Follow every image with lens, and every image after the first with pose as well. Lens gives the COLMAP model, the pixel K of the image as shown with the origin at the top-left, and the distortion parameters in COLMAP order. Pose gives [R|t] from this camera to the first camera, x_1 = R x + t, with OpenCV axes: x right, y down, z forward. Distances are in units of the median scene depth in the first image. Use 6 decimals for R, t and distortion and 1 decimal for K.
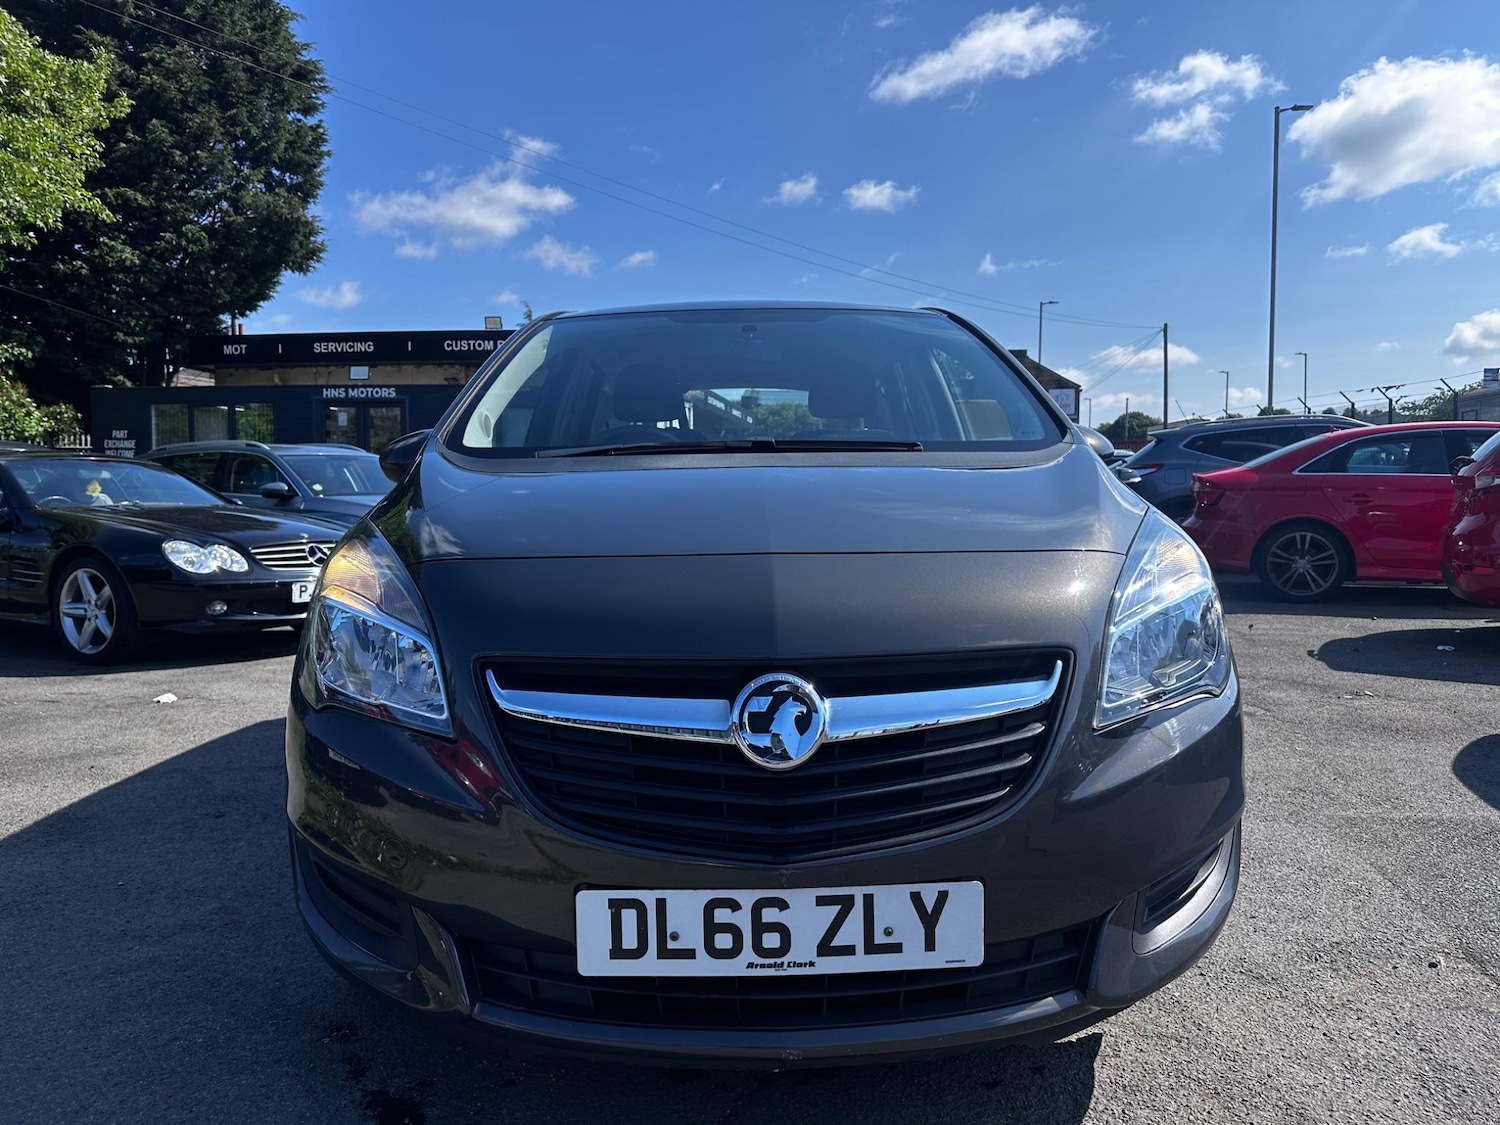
lens RADIAL K [[1071.4, 0, 745.2], [0, 1071.4, 550.3], [0, 0, 1]] dist [0.006585, -0.015024]
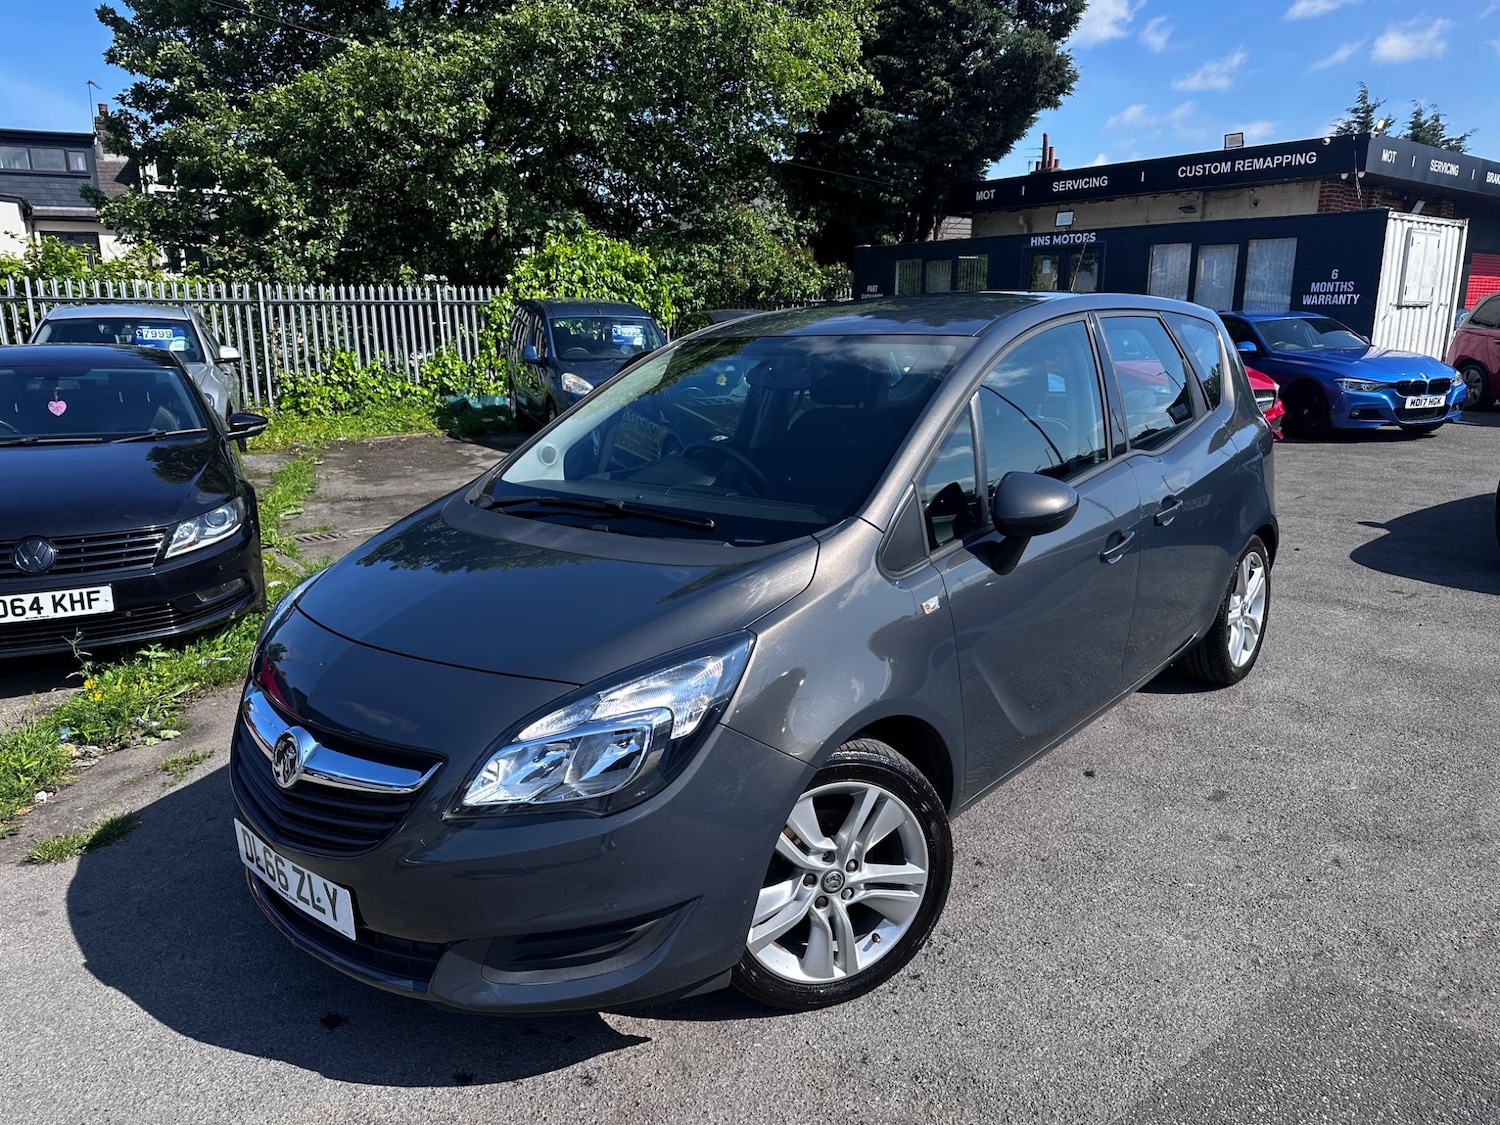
lens RADIAL K [[1064.1, 0, 749.9], [0, 1064.1, 583.3], [0, 0, 1]] dist [0.012595, -0.024919]
pose [[0.754990, 0.146026, -0.639270, 0.937483], [-0.017653, 0.979062, 0.202795, -0.259054], [0.655499, -0.141823, 0.741760, 0.185712]]
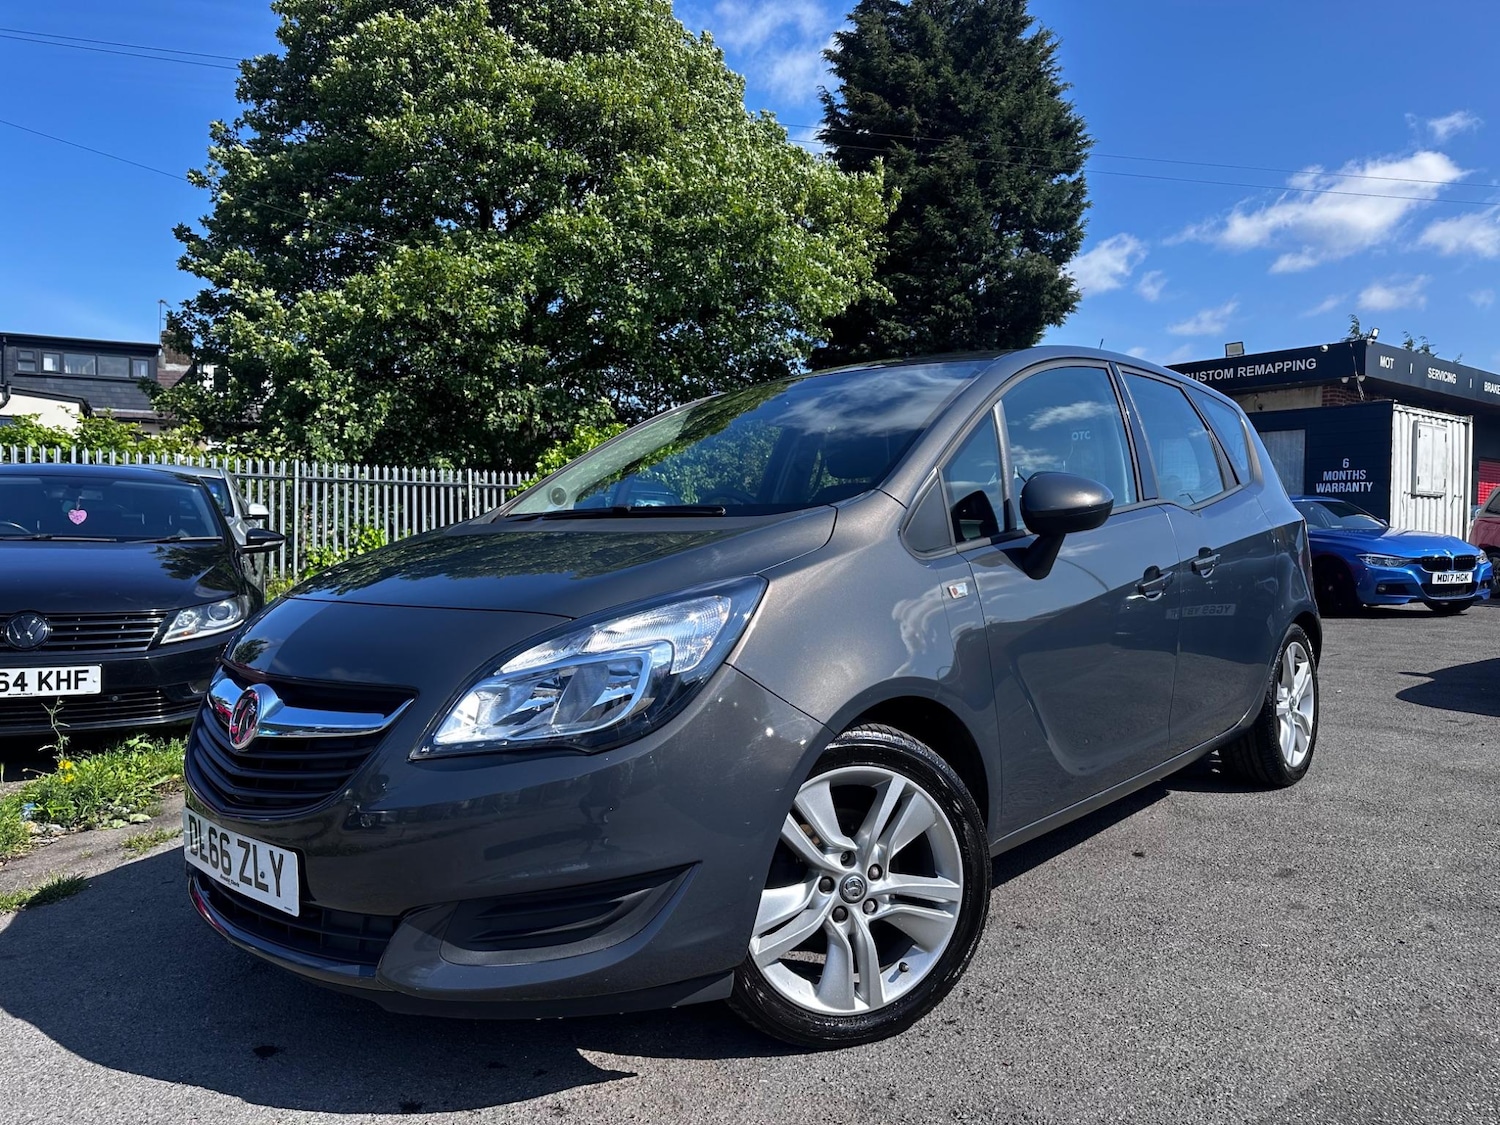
lens RADIAL K [[1069.3, 0, 747.1], [0, 1069.3, 564.9], [0, 0, 1]] dist [0.008302, -0.019189]
pose [[0.740828, 0.017354, -0.671470, 0.915092], [-0.030450, 0.999506, -0.007763, -0.033373], [0.671004, 0.026197, 0.740991, 0.227901]]
